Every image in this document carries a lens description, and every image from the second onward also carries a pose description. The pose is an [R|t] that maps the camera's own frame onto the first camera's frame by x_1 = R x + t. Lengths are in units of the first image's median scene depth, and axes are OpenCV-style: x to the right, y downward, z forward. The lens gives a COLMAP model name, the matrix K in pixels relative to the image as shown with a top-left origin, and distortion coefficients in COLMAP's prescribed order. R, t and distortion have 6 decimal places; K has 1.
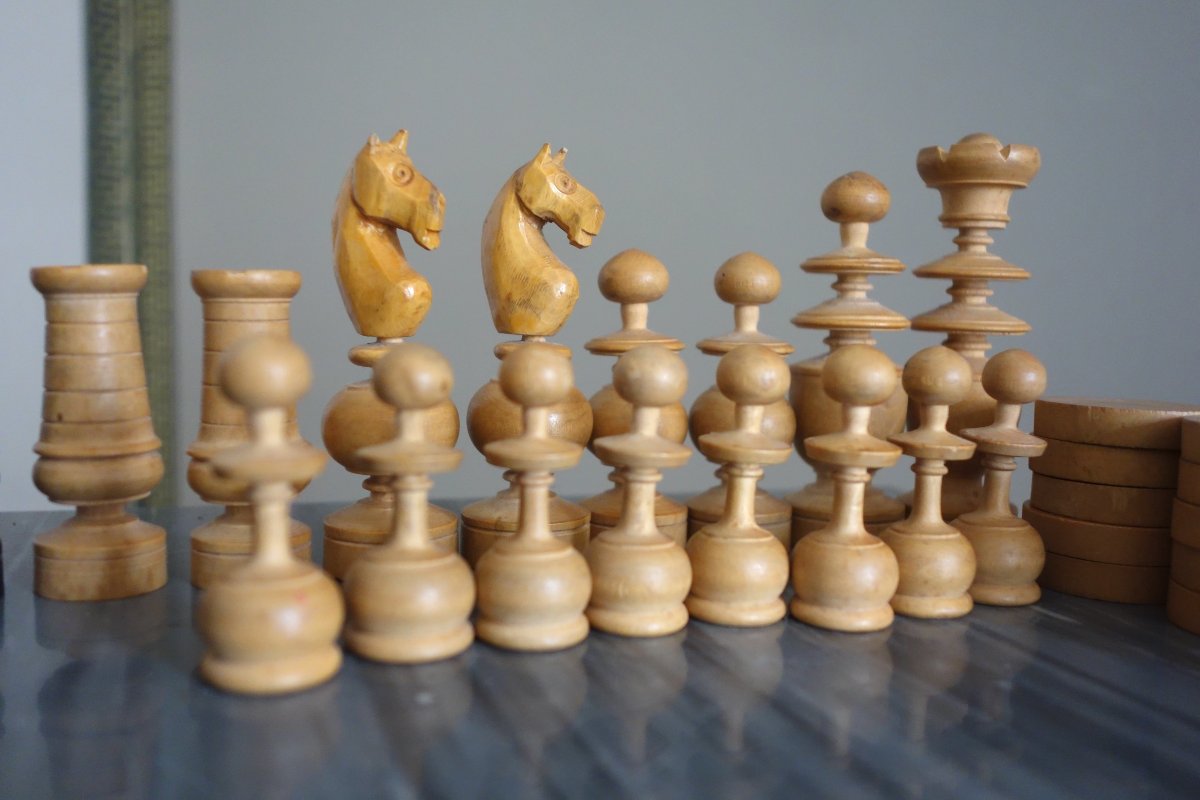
lens RADIAL K [[1161.6, 0, 602.6], [0, 1161.6, 394.1], [0, 0, 1]] dist [-0.012938, 0.000000]
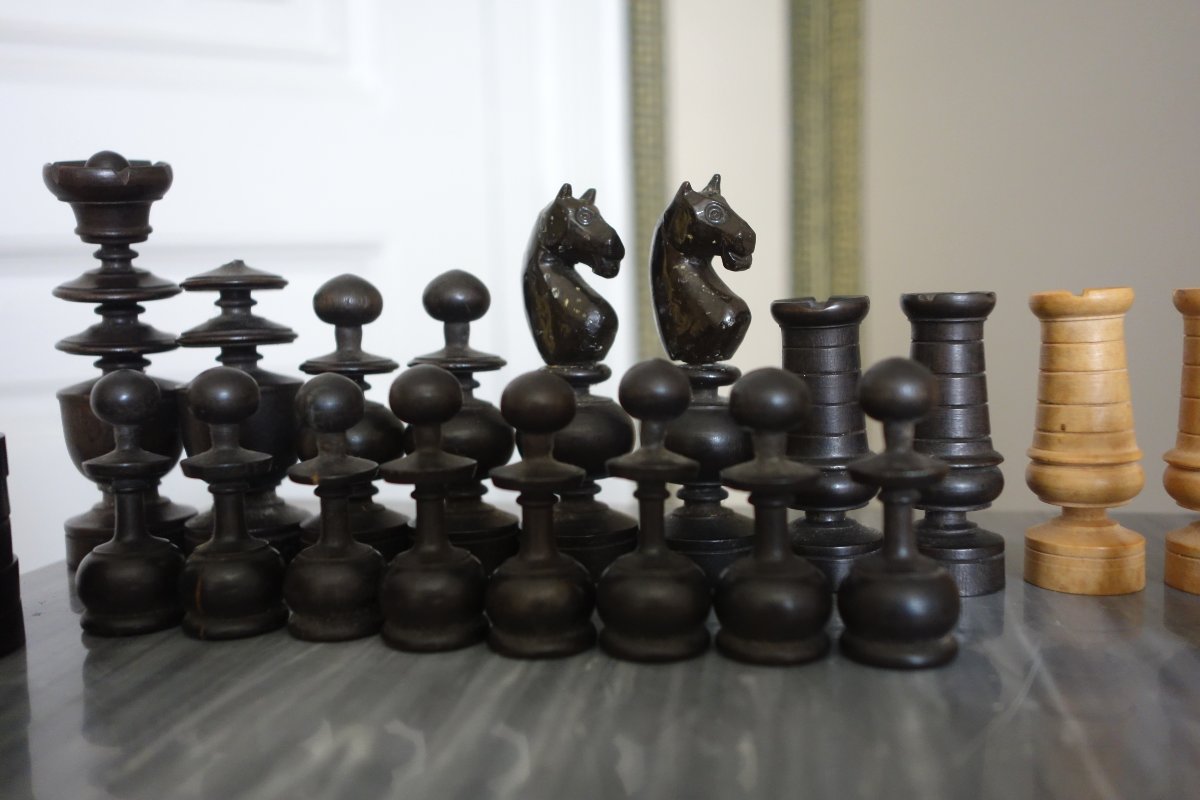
lens RADIAL K [[1161.6, 0, 597.9], [0, 1161.6, 394.1], [0, 0, 1]] dist [-0.012938, 0.000000]
pose [[0.867322, -0.003290, -0.497737, -0.291656], [-0.000055, 0.999978, -0.006706, -0.004632], [0.497748, 0.005843, 0.867302, -0.184849]]
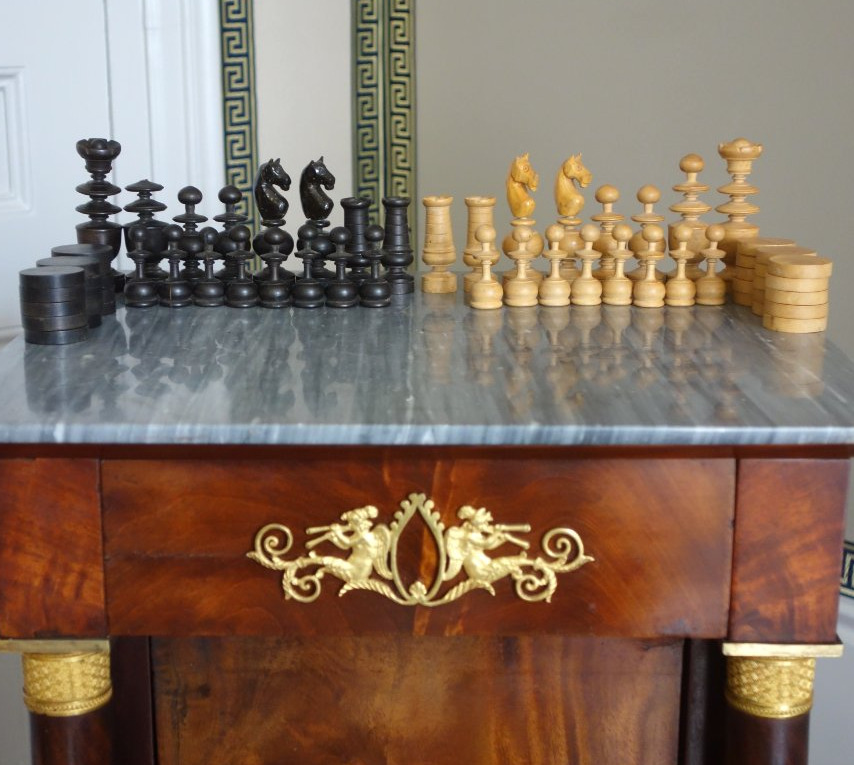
lens RADIAL K [[1676.3, 0, 434.8], [0, 1676.3, 386.7], [0, 0, 1]] dist [0.088885, 0.000000]
pose [[0.951139, 0.044806, -0.305494, 1.122547], [-0.004424, 0.991291, 0.131614, -0.212500], [0.308731, -0.123832, 0.943054, -3.844947]]
